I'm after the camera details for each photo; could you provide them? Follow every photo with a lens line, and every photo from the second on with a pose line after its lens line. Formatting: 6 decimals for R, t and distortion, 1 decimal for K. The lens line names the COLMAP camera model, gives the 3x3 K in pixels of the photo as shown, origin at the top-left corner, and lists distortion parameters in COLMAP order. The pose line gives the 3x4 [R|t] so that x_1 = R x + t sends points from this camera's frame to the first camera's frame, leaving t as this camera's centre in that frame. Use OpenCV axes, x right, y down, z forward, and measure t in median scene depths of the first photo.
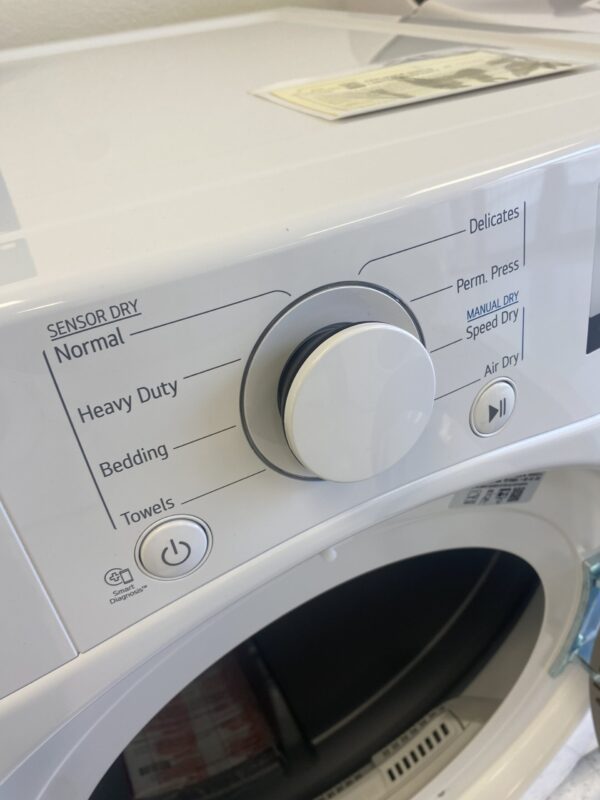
lens RADIAL K [[606.9, 0, 302.6], [0, 606.9, 392.5], [0, 0, 1]] dist [-0.004683, -0.011239]
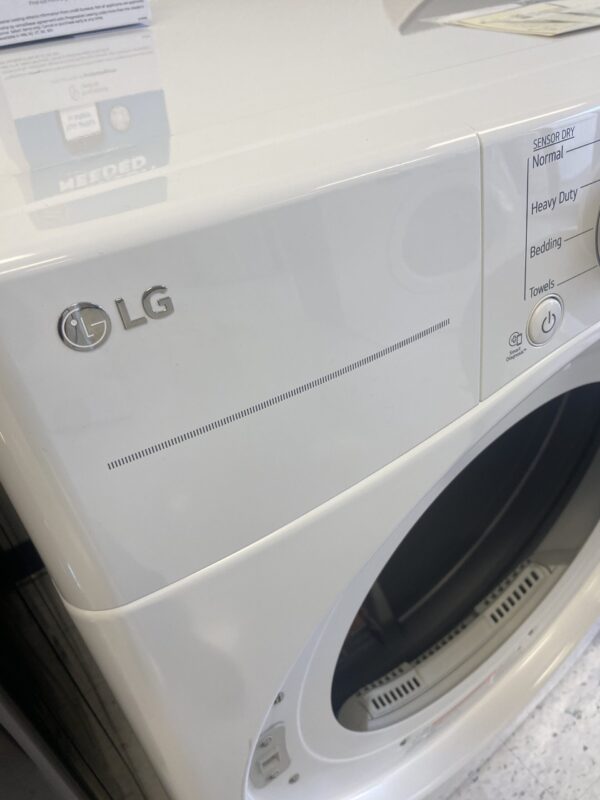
lens RADIAL K [[606.9, 0, 302.9], [0, 606.9, 395.6], [0, 0, 1]] dist [-0.004683, -0.011239]
pose [[0.989455, -0.064805, 0.129535, -0.801449], [0.060765, 0.997542, 0.034907, 0.286485], [-0.131479, -0.026668, 0.990960, -0.289209]]
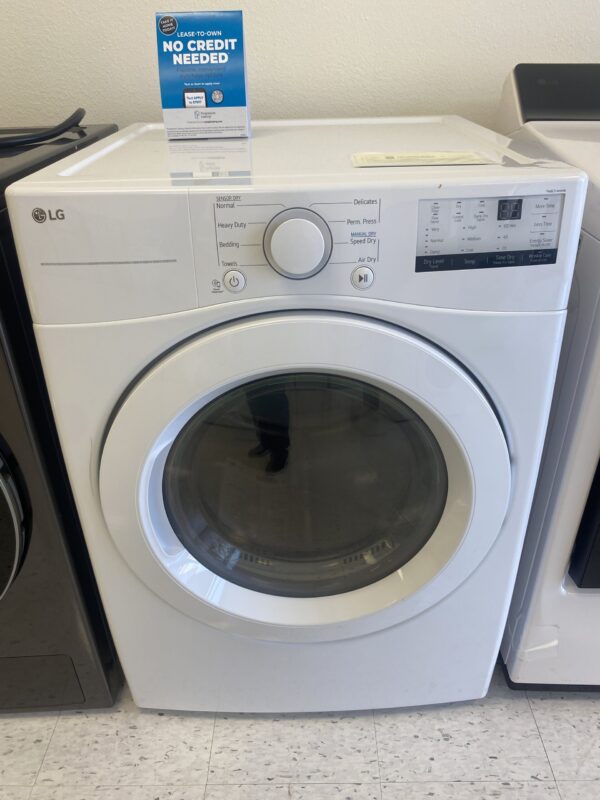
lens RADIAL K [[606.9, 0, 306.0], [0, 606.9, 396.4], [0, 0, 1]] dist [-0.004683, -0.011239]
pose [[0.888173, 0.280223, -0.364176, 1.189200], [-0.313362, 0.949025, -0.033996, 0.675206], [0.336086, 0.144314, 0.930709, -1.428389]]
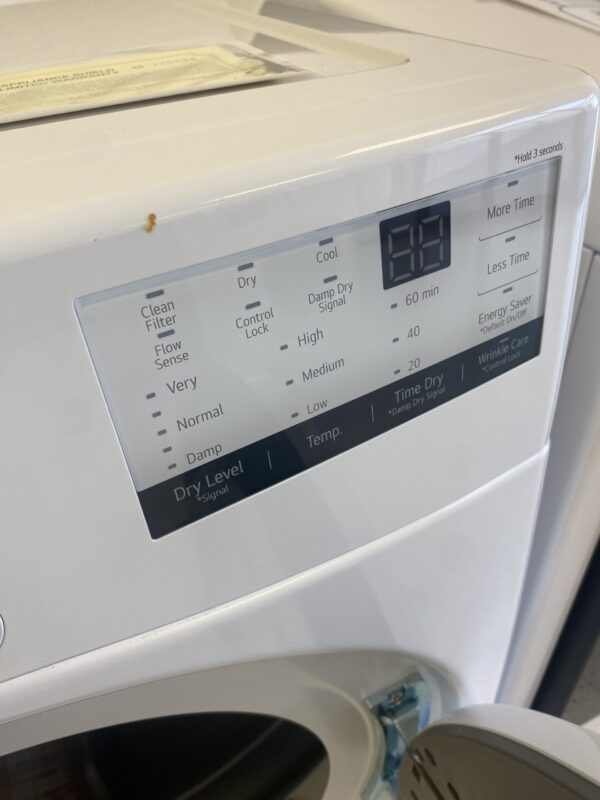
lens RADIAL K [[606.9, 0, 303.6], [0, 606.9, 401.8], [0, 0, 1]] dist [-0.004683, -0.011239]
pose [[0.998665, 0.046128, -0.023262, 0.688344], [-0.044867, 0.997635, 0.052063, -0.277161], [0.025609, -0.050950, 0.998373, 0.393331]]
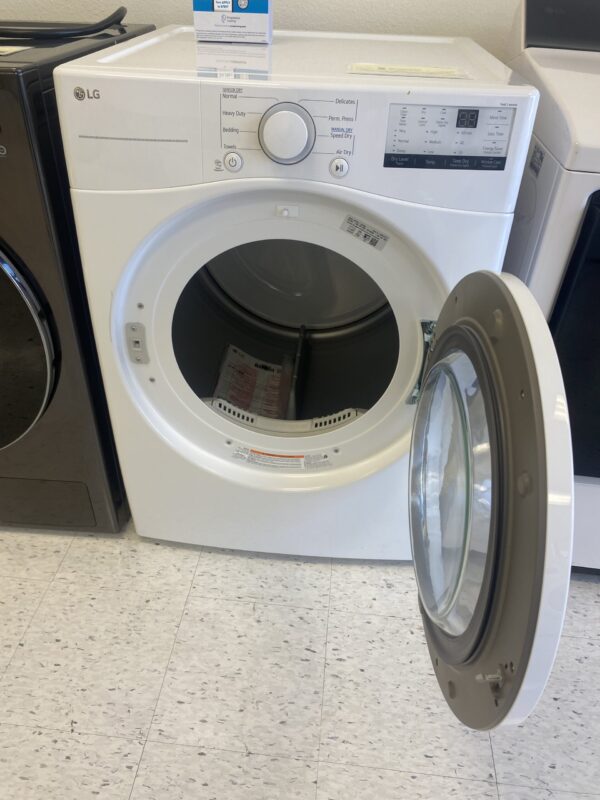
lens RADIAL K [[606.9, 0, 299.5], [0, 606.9, 408.5], [0, 0, 1]] dist [-0.004683, -0.011239]
pose [[0.835240, 0.408250, -0.368384, 1.809198], [-0.402423, 0.910358, 0.096459, 0.938840], [0.374740, 0.067680, 0.924656, -1.892124]]
